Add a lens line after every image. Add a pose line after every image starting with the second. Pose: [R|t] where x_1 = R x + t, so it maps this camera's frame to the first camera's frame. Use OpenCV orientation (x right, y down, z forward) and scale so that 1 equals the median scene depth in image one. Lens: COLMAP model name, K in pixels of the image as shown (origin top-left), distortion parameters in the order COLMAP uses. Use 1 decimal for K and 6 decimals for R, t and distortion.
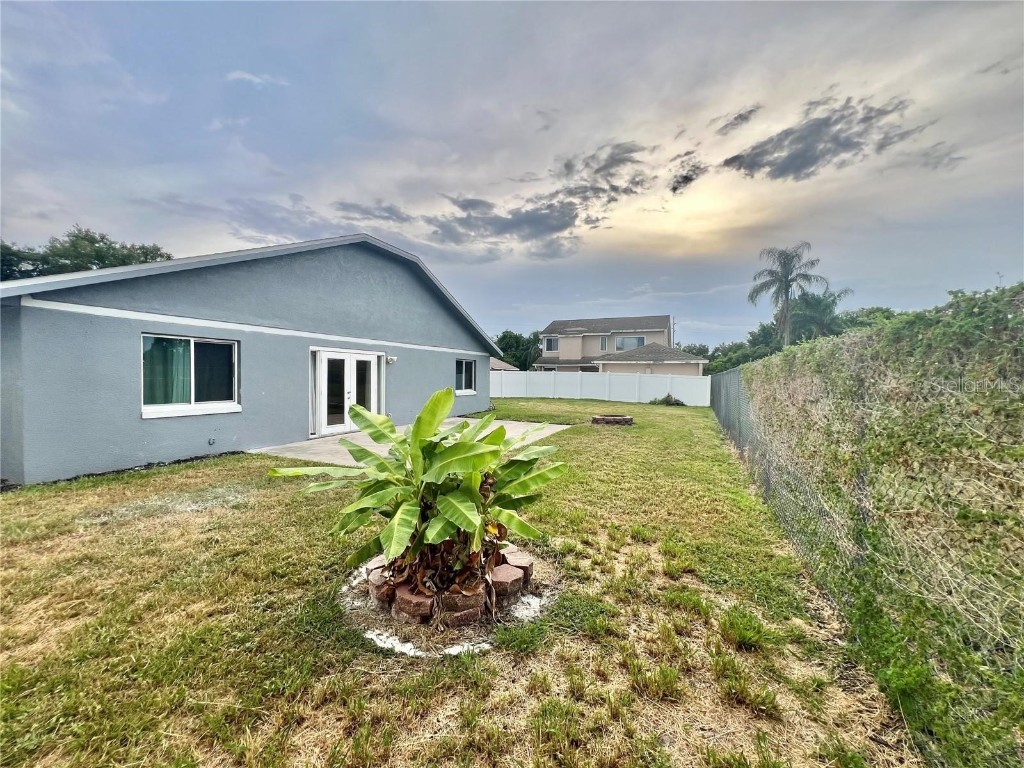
lens RADIAL K [[408.9, 0, 521.4], [0, 408.9, 381.0], [0, 0, 1]] dist [-0.001165, 0.000975]
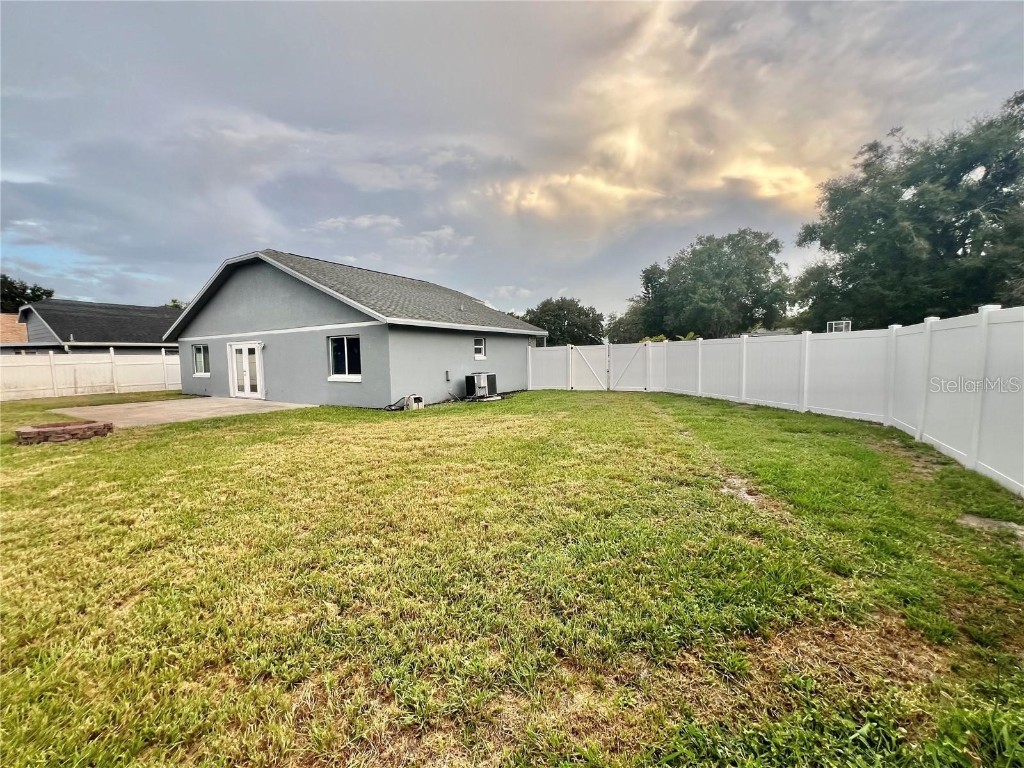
lens RADIAL K [[408.9, 0, 516.1], [0, 408.9, 383.0], [0, 0, 1]] dist [-0.001165, 0.000975]
pose [[-0.145215, 0.055898, -0.987820, 0.607580], [-0.001060, 0.998393, 0.056652, -0.011572], [0.989399, 0.009274, -0.144923, 1.439721]]
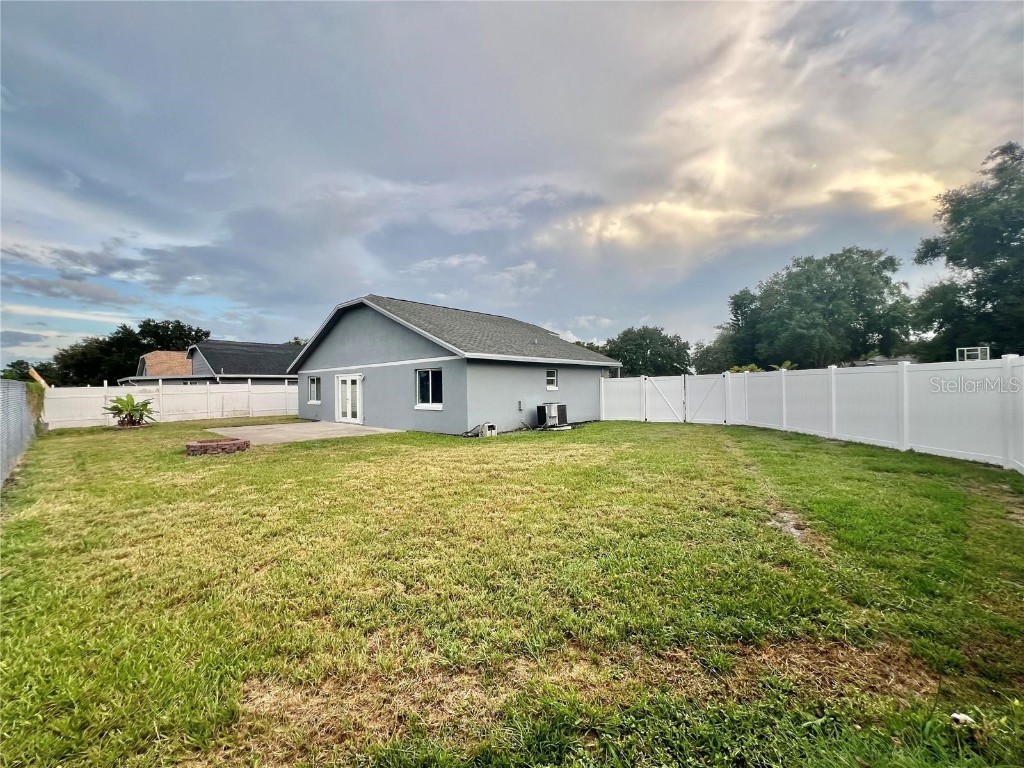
lens RADIAL K [[408.9, 0, 517.6], [0, 408.9, 386.5], [0, 0, 1]] dist [-0.001165, 0.000975]
pose [[-0.332863, -0.008392, -0.942938, 0.628516], [-0.005290, 0.999961, -0.007032, -0.013148], [0.942960, 0.002647, -0.332895, 1.459338]]
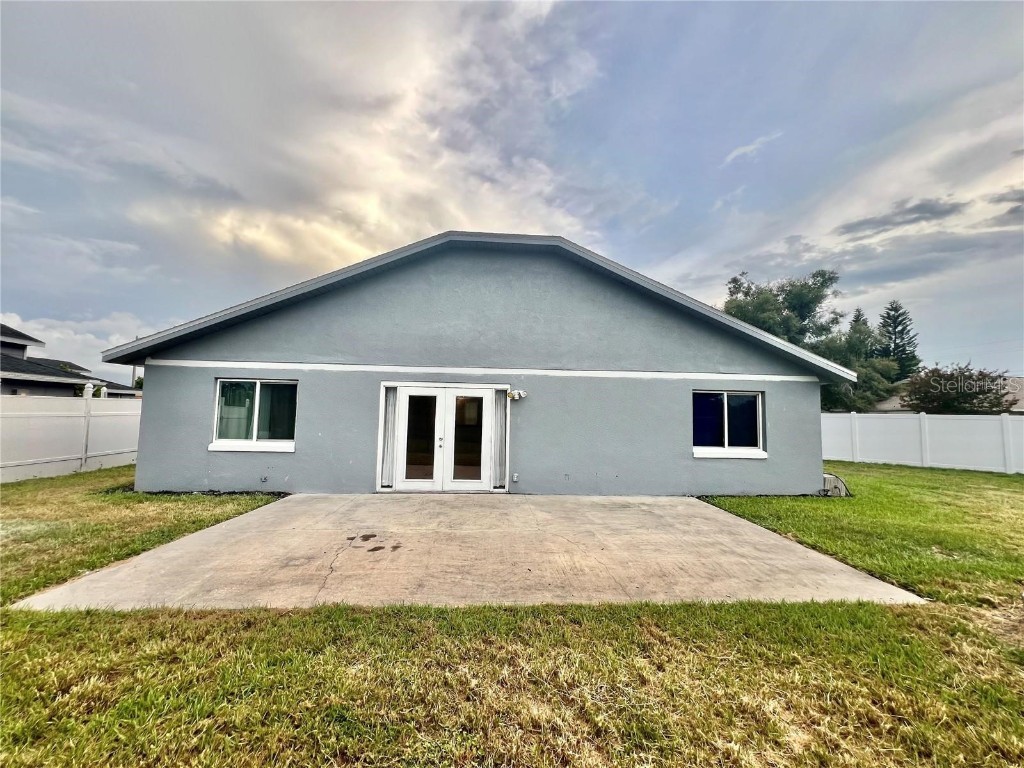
lens RADIAL K [[408.9, 0, 513.3], [0, 408.9, 389.4], [0, 0, 1]] dist [-0.001165, 0.000975]
pose [[0.451067, -0.056641, -0.890691, 0.357642], [-0.025205, 0.996778, -0.076151, -0.010572], [0.892134, 0.056799, 0.448186, 0.843189]]
